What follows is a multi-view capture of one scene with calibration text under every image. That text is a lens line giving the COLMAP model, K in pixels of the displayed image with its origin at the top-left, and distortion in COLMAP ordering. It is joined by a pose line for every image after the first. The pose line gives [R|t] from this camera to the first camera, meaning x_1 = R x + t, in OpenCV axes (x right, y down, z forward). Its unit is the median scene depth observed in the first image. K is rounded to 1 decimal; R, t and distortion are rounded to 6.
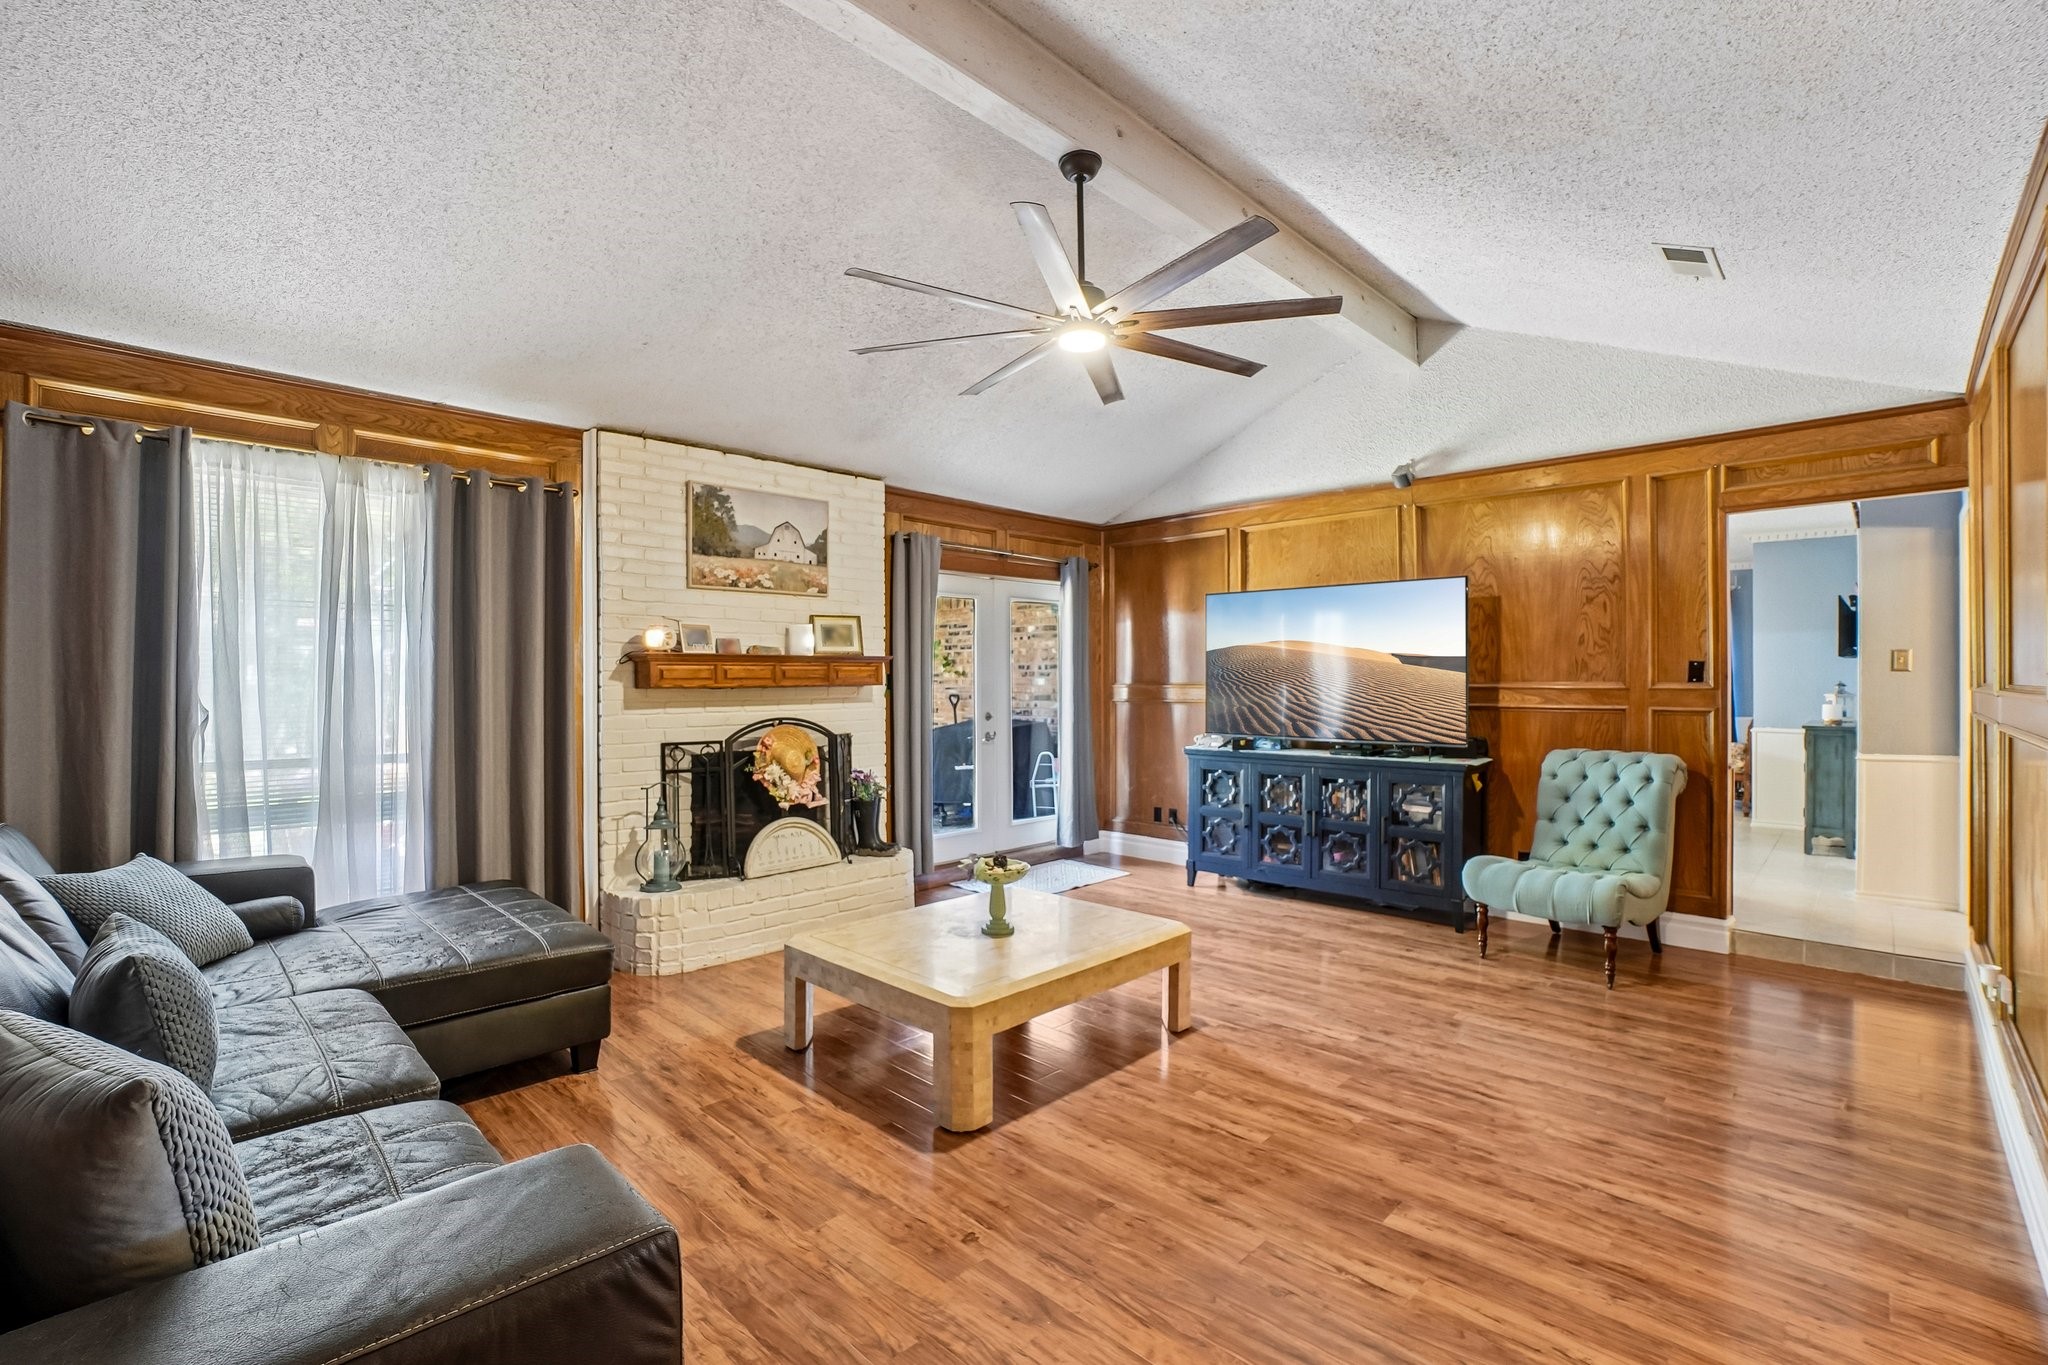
lens RADIAL K [[914.9, 0, 1023.1], [0, 914.9, 676.4], [0, 0, 1]] dist [-0.056339, 0.015350]
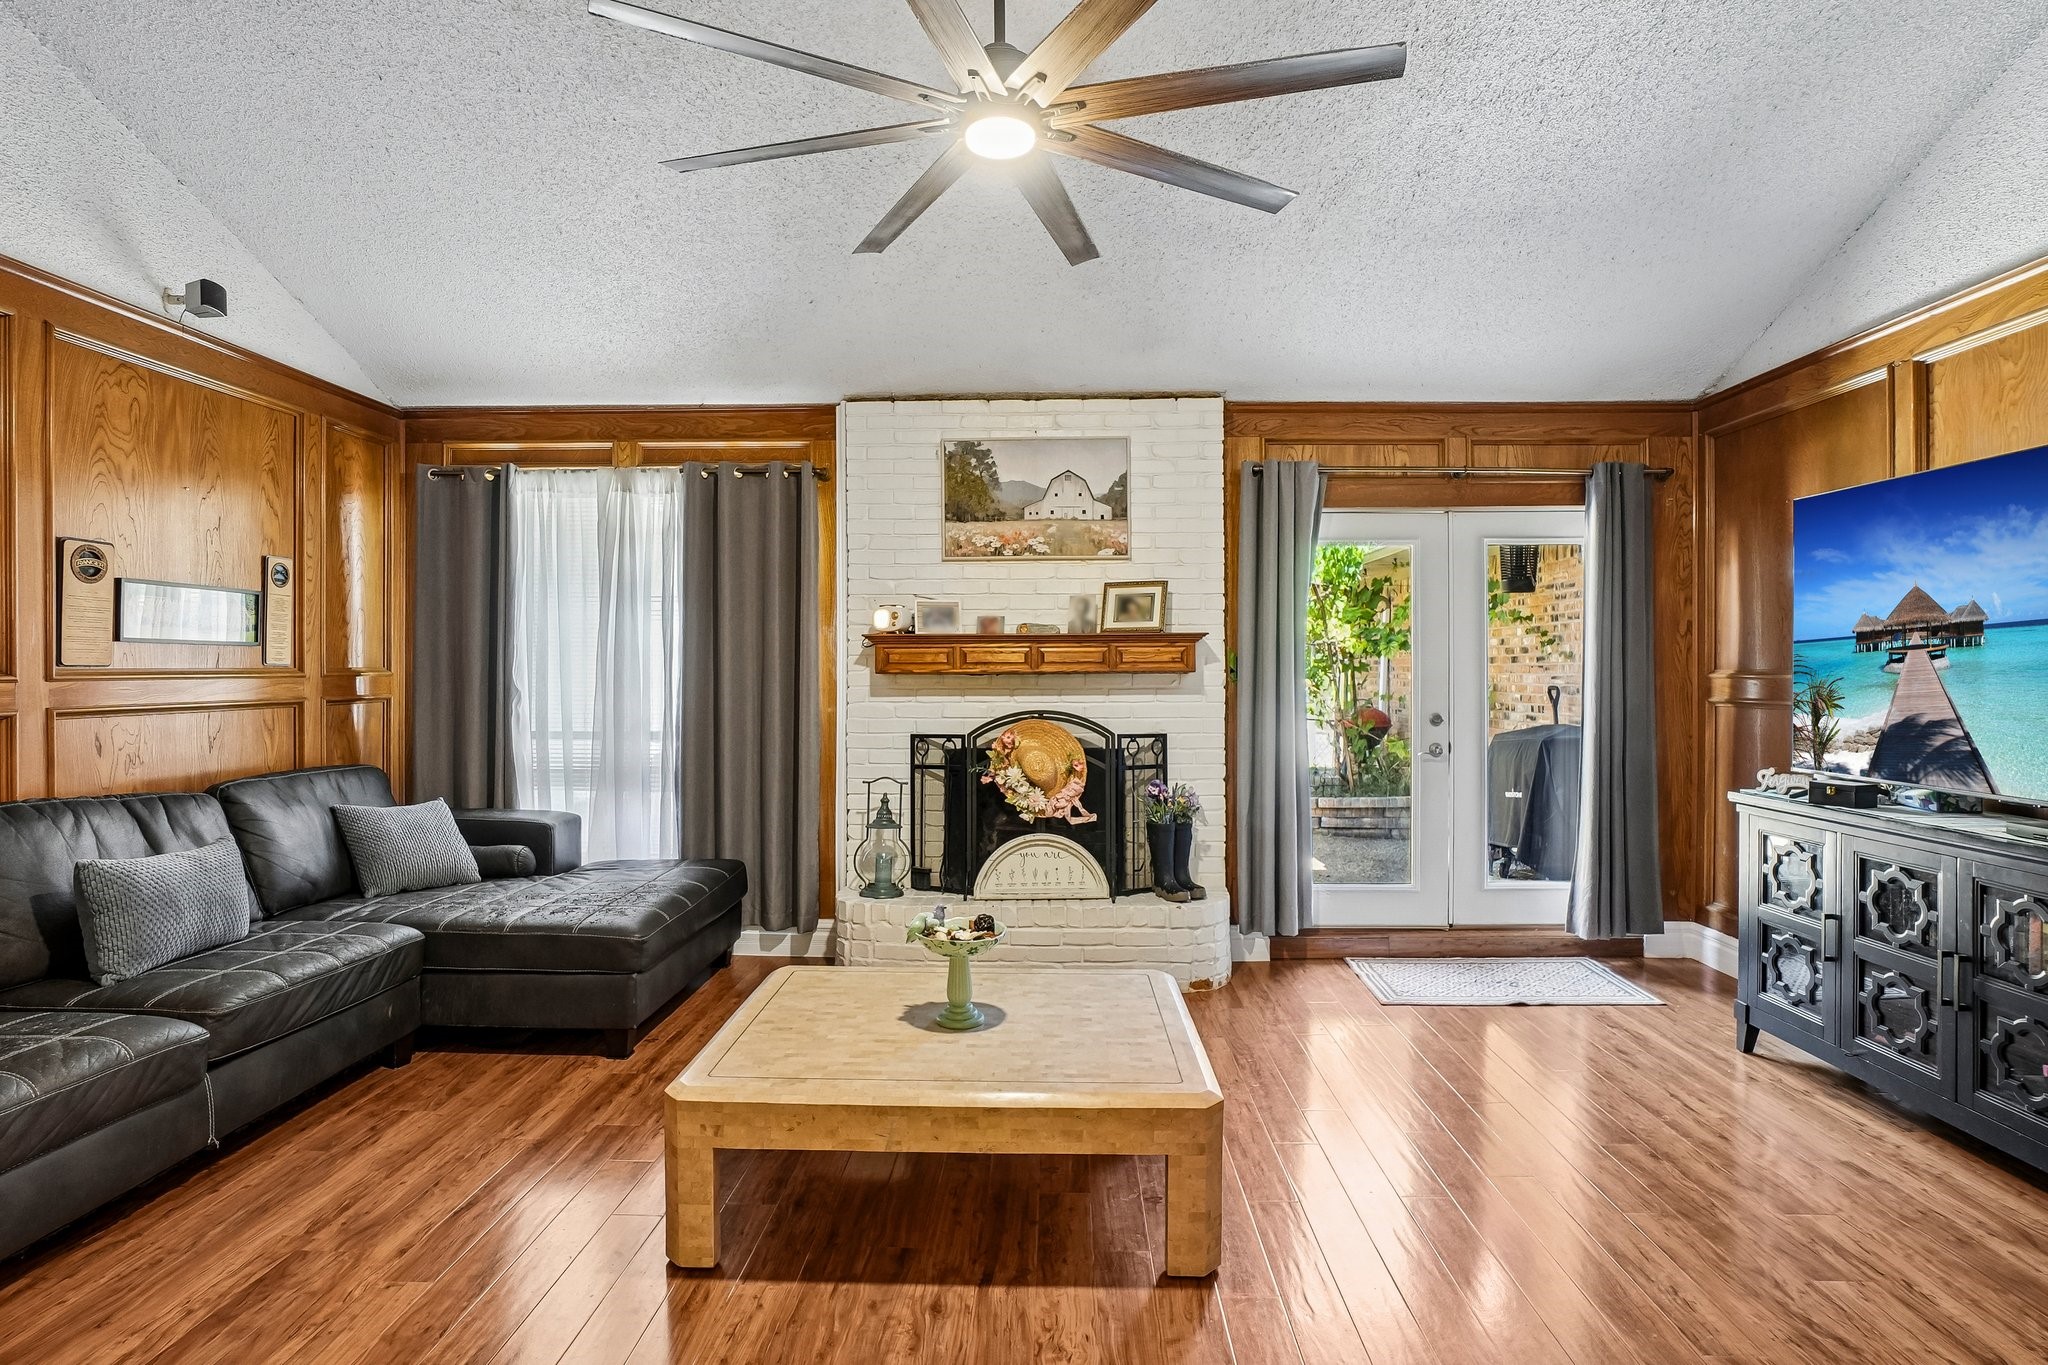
lens RADIAL K [[1054.0, 0, 1034.9], [0, 1054.0, 671.3], [0, 0, 1]] dist [-0.033739, 0.008090]
pose [[0.677567, 0.004312, -0.735449, 0.459551], [0.001910, 0.999969, 0.007623, 0.002668], [0.735459, -0.006570, 0.677538, 0.377680]]
